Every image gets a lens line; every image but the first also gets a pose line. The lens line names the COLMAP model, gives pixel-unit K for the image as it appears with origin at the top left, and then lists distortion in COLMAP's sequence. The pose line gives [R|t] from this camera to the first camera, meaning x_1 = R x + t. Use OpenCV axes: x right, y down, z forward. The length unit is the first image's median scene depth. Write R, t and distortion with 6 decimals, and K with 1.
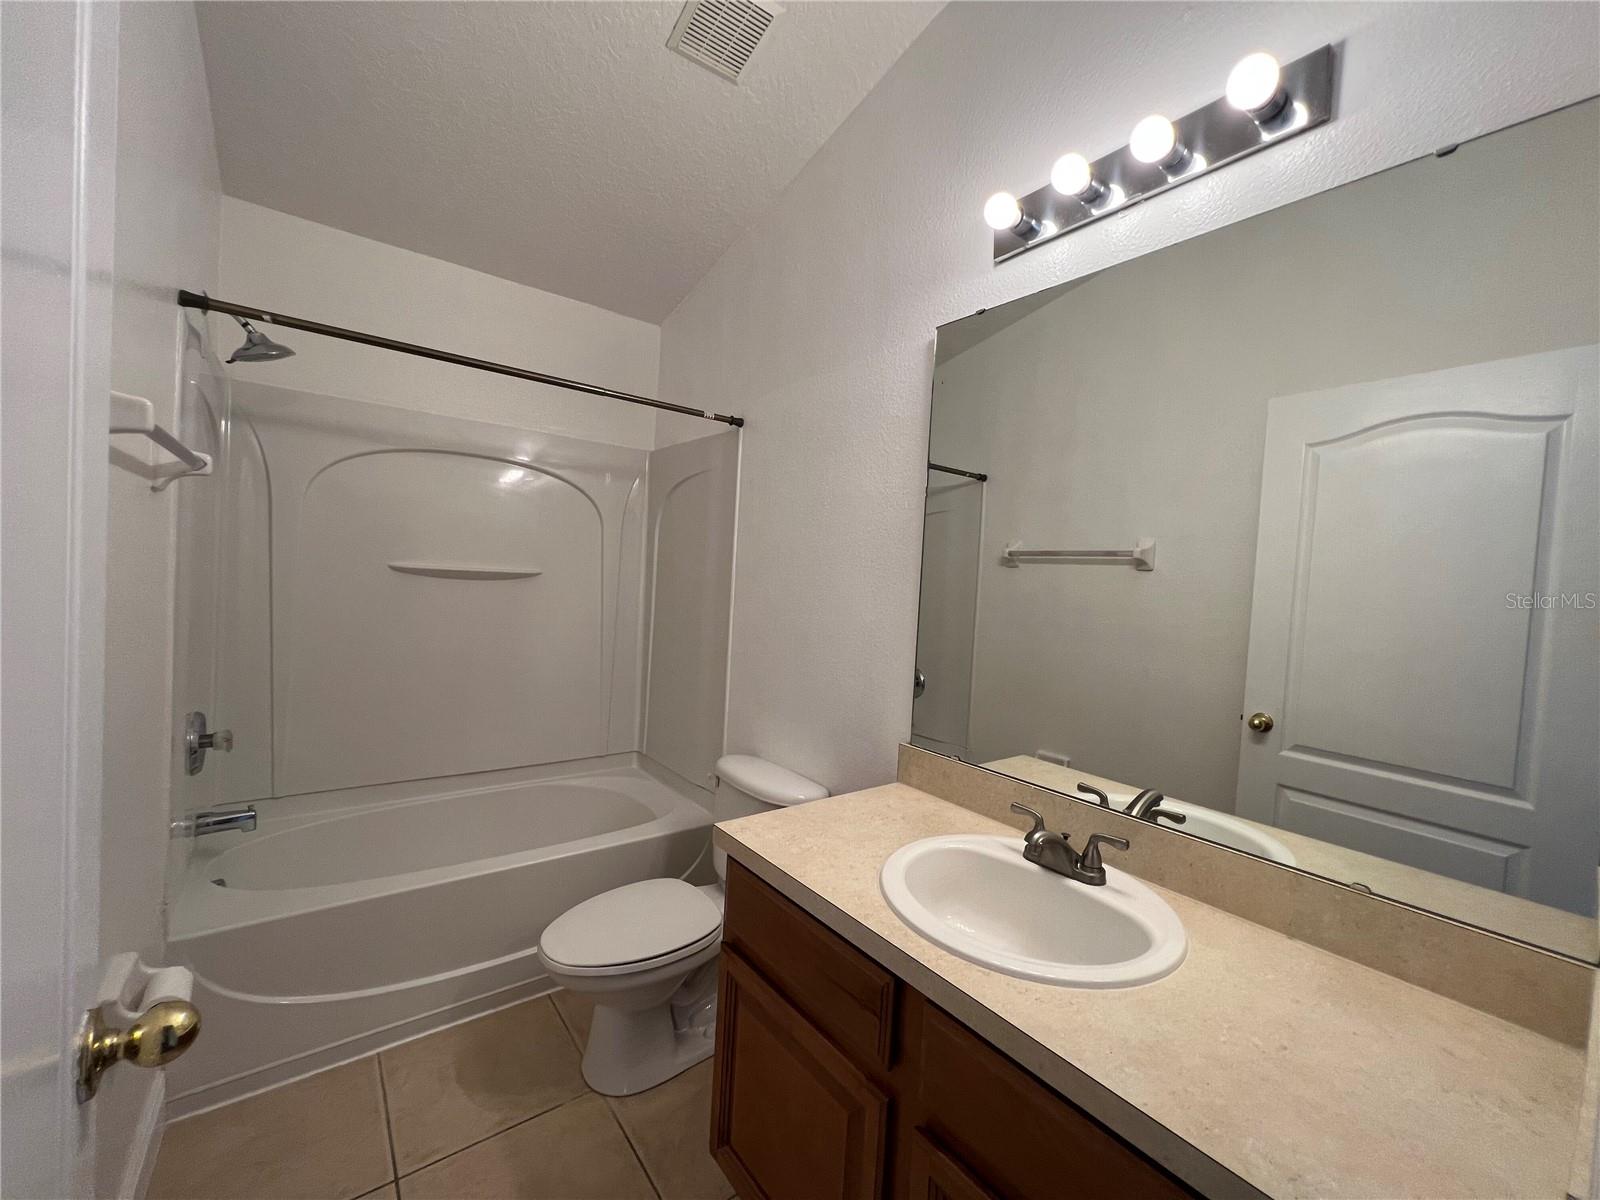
lens RADIAL K [[637.5, 0, 802.3], [0, 637.5, 596.8], [0, 0, 1]] dist [-0.000707, -0.000635]
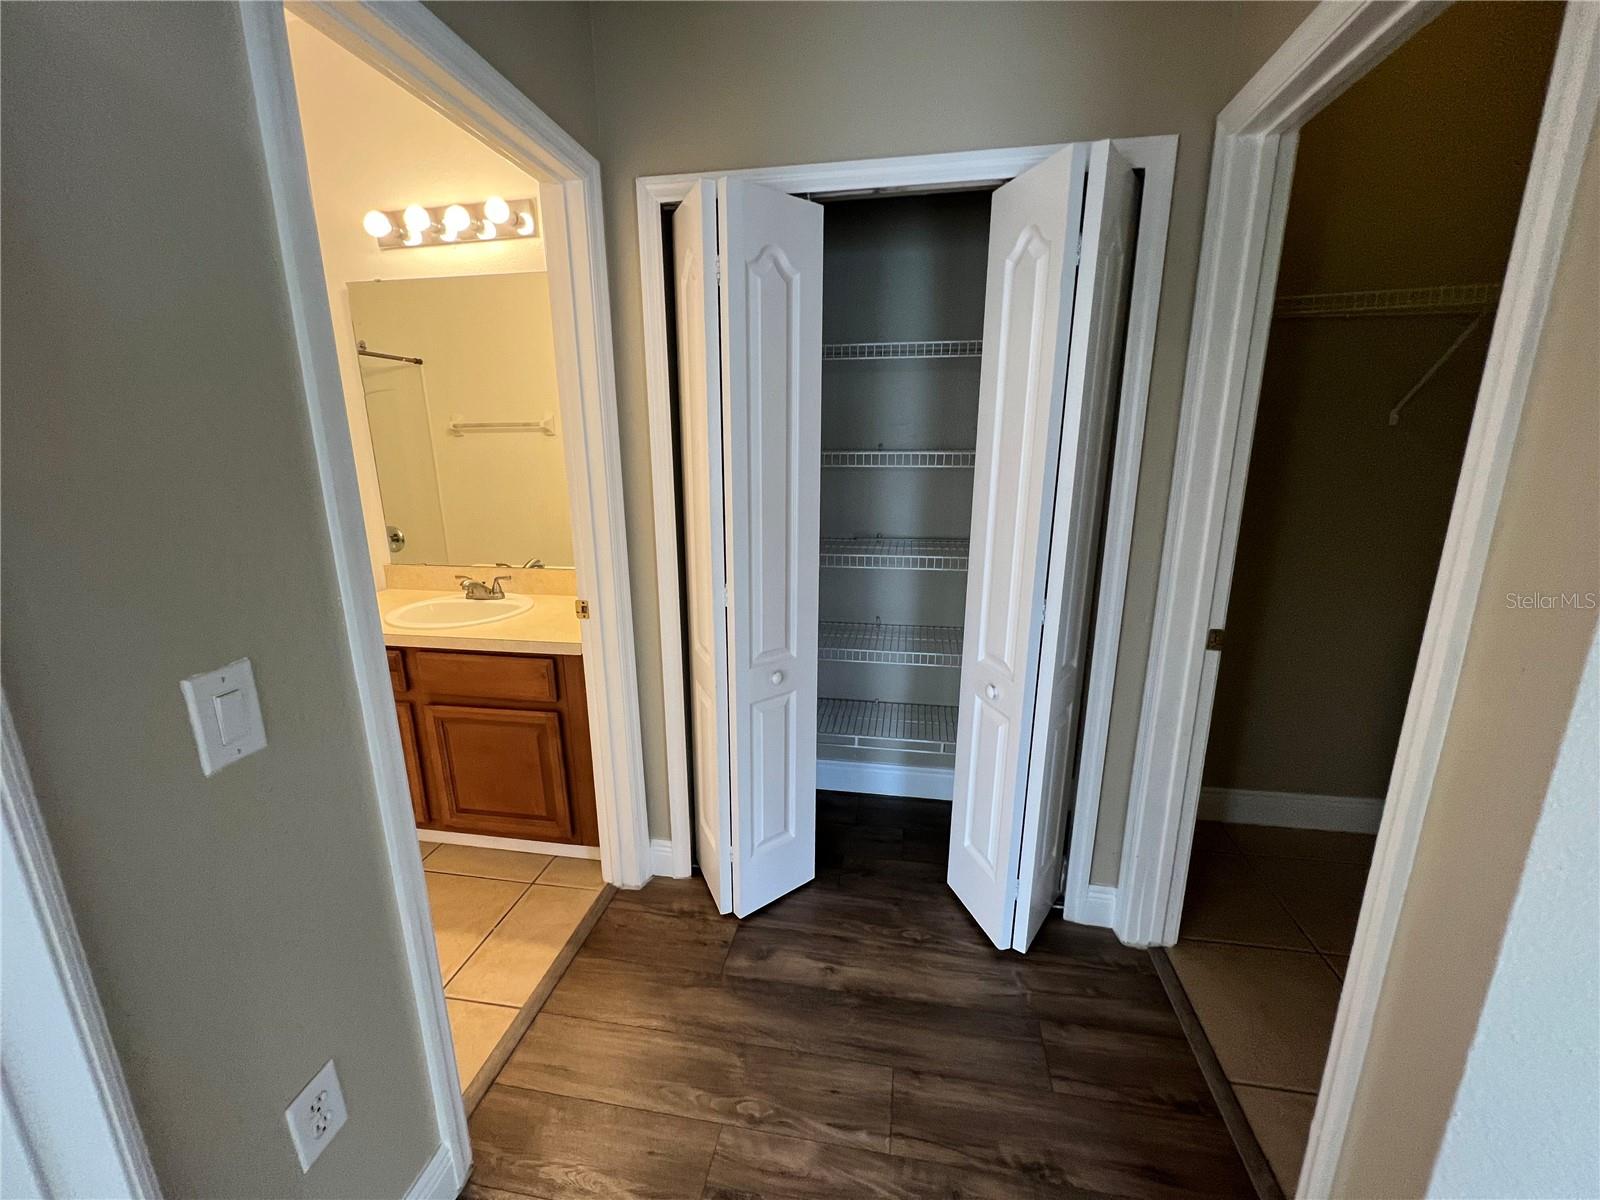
lens RADIAL K [[637.5, 0, 802.3], [0, 637.5, 596.8], [0, 0, 1]] dist [-0.000707, -0.000635]
pose [[0.732735, -0.221465, 0.643469, -0.129523], [0.069125, 0.964895, 0.253378, -0.023944], [-0.676994, -0.141179, 0.722321, -0.915249]]
